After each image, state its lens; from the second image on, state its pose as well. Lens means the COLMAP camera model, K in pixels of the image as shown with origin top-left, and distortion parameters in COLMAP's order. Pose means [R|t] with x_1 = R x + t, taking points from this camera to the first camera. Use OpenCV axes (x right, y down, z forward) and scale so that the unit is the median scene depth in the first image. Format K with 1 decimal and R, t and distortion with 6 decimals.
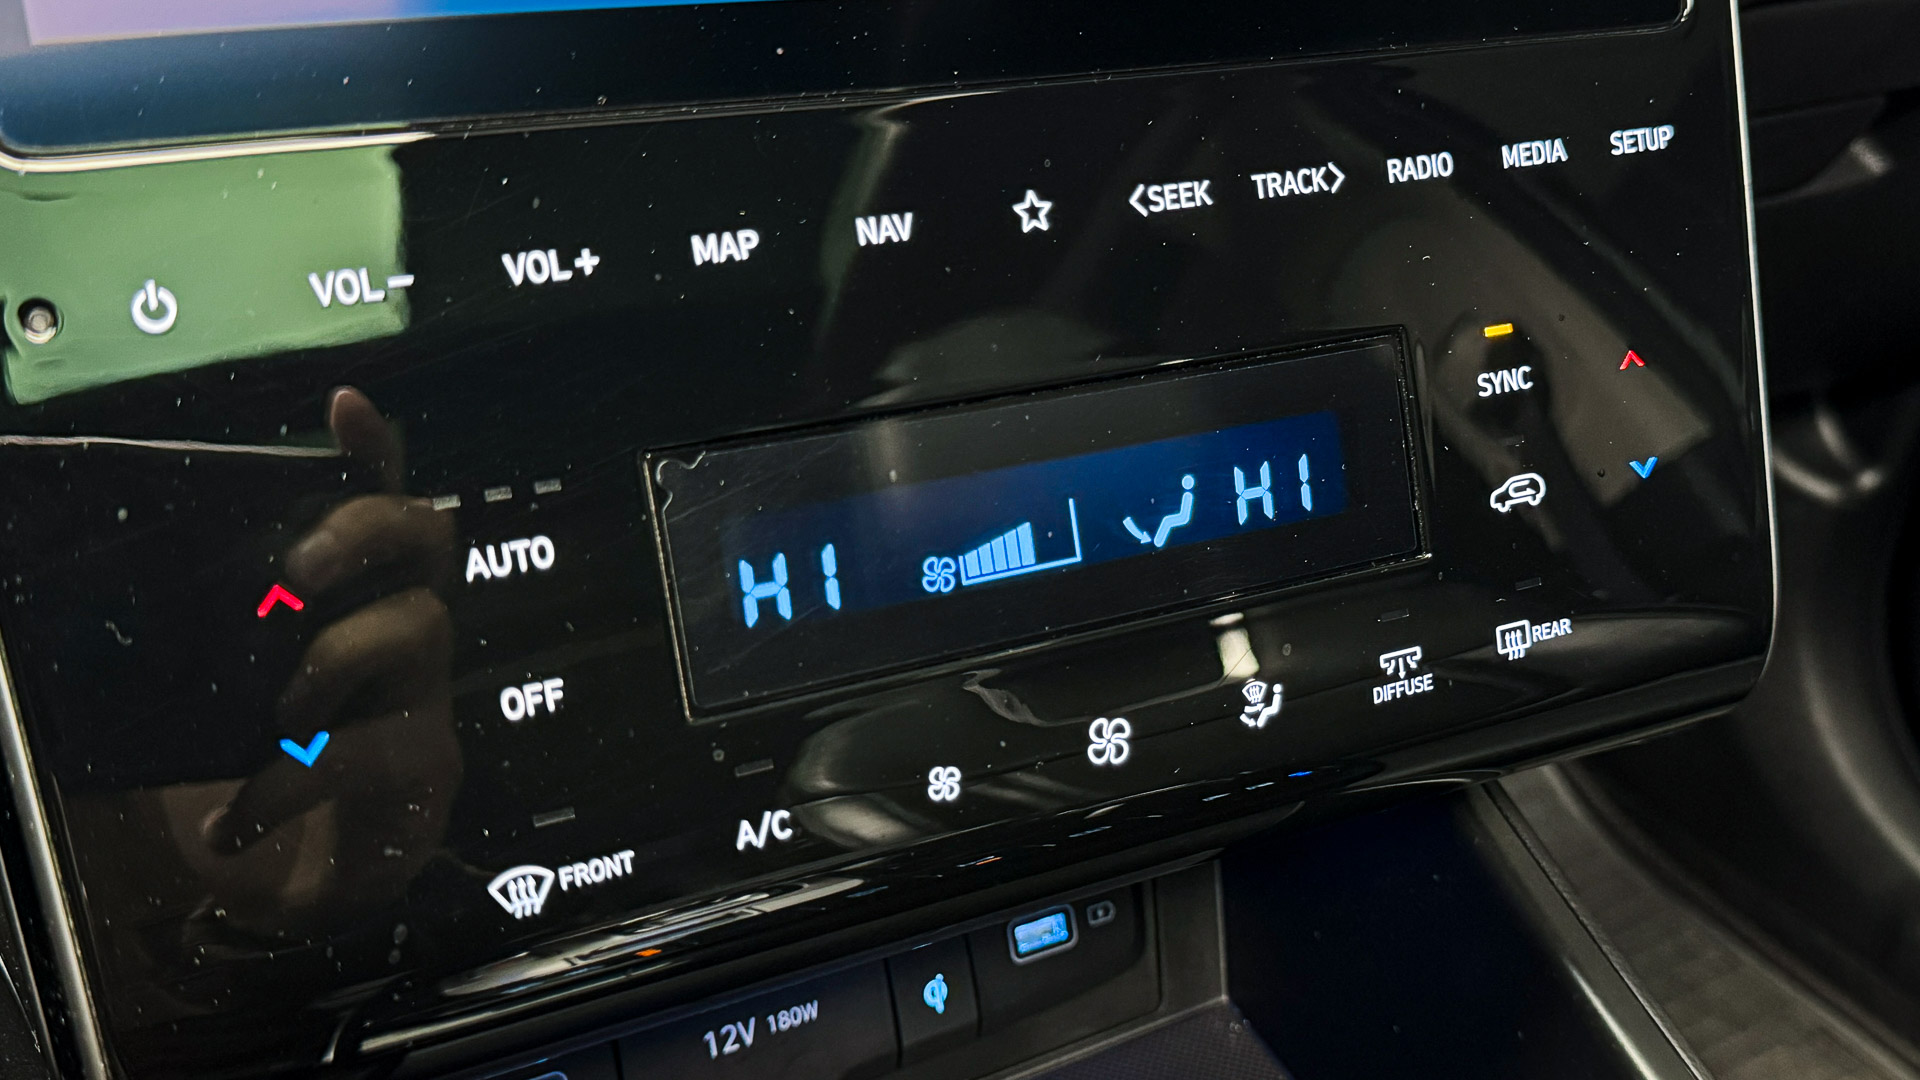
lens RADIAL K [[2016.5, 0, 998.7], [0, 2016.5, 540.2], [0, 0, 1]] dist [0.128812, 0.002185]
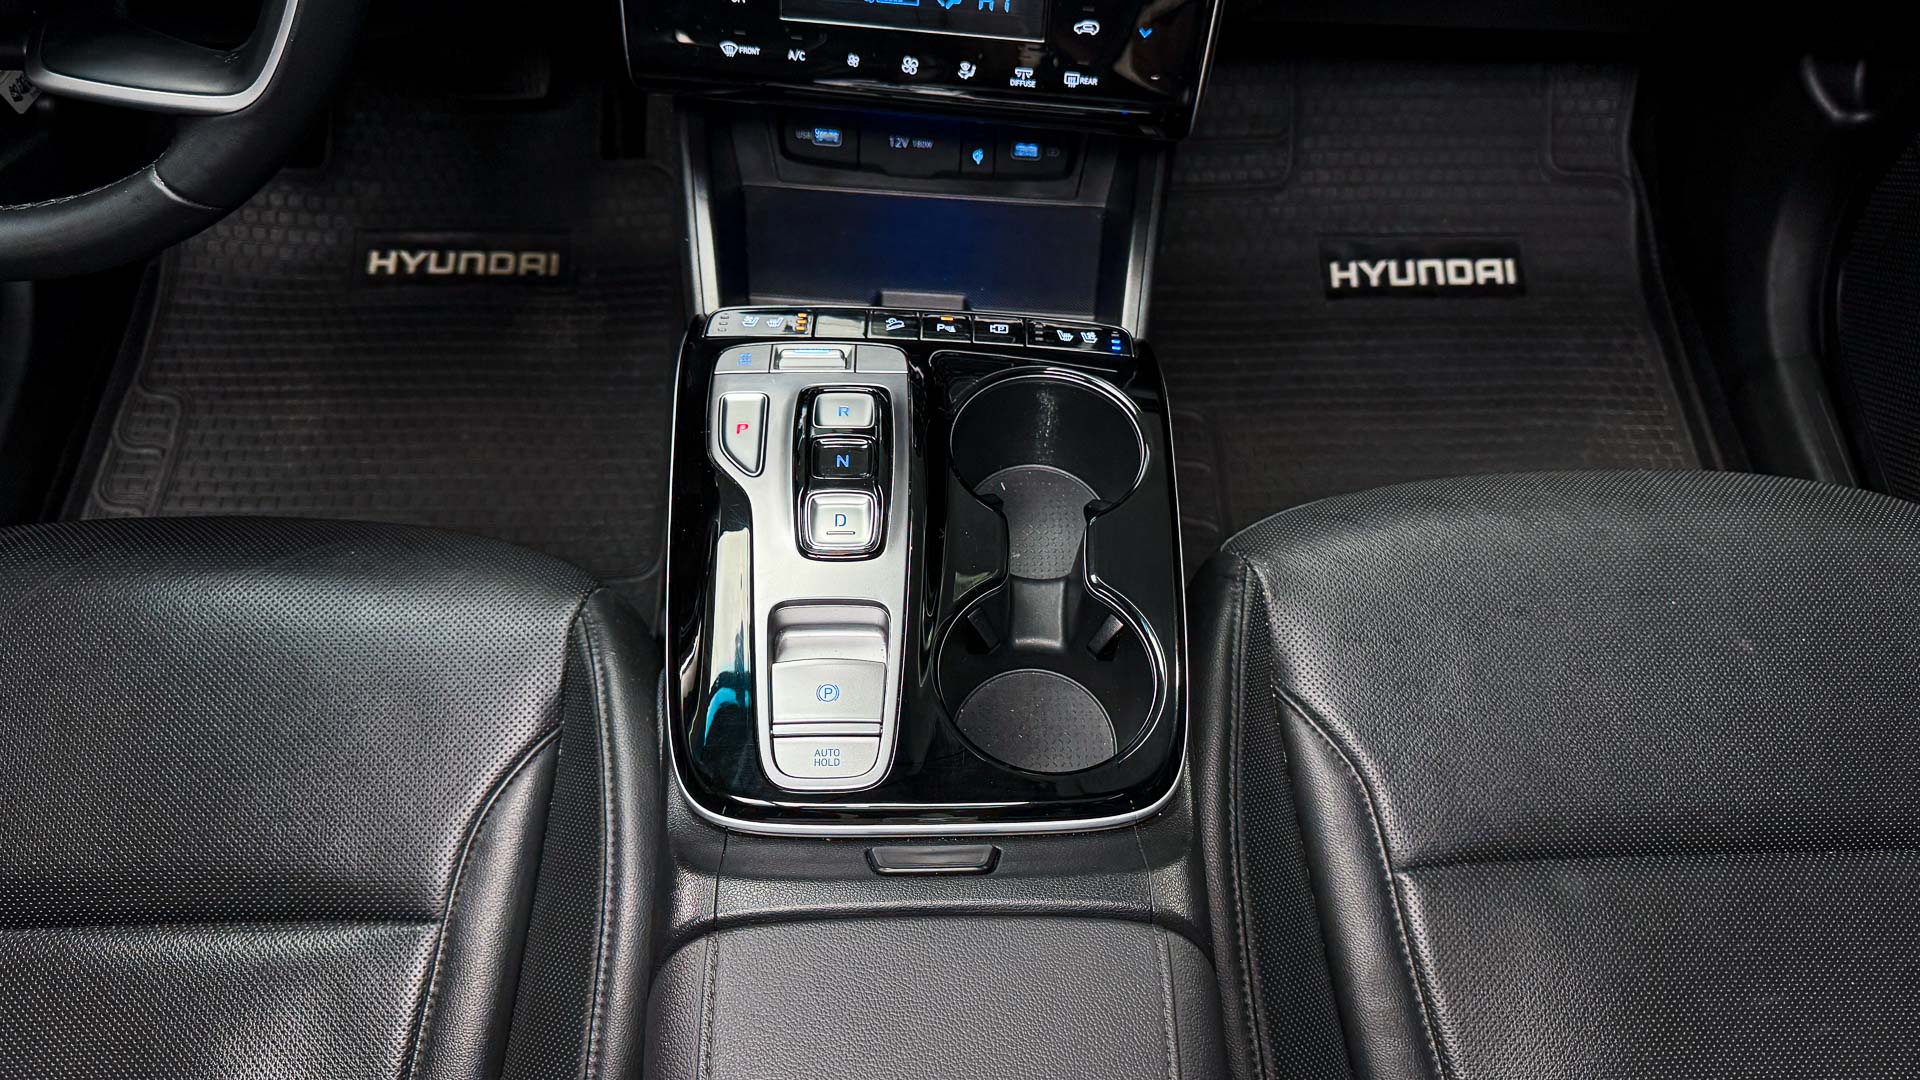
lens RADIAL K [[1366.7, 0, 960.0], [0, 1366.7, 540.0], [0, 0, 1]] dist [0.136888, -0.227493]
pose [[0.818502, 0.442576, -0.366307, 1.150154], [-0.234356, 0.839359, 0.490462, -0.336367], [0.524530, -0.315598, 0.790738, -0.876842]]
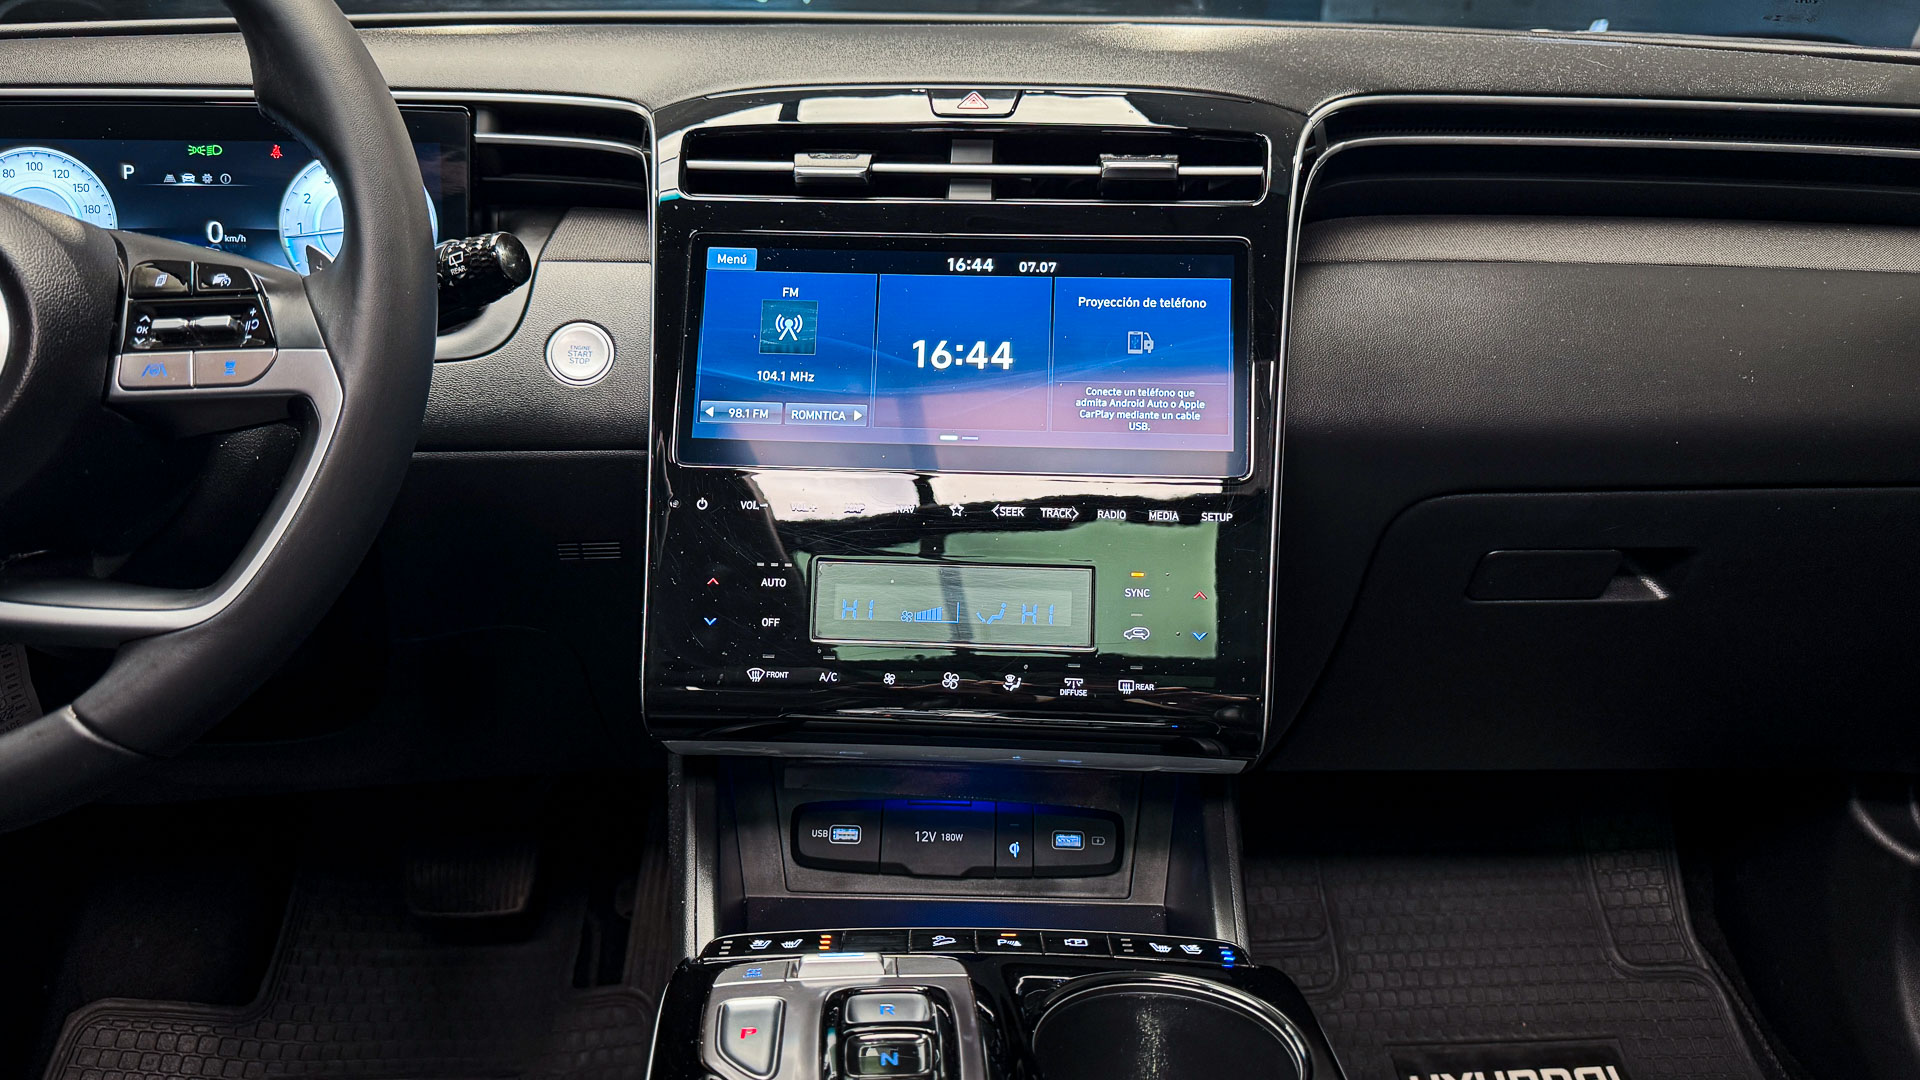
lens RADIAL K [[1366.7, 0, 960.0], [0, 1366.7, 540.0], [0, 0, 1]] dist [0.136888, -0.227493]
pose [[0.839490, 0.074532, -0.538239, 1.038189], [-0.203953, 0.961345, -0.184985, 0.245319], [0.503646, 0.265068, 0.822241, -0.667056]]
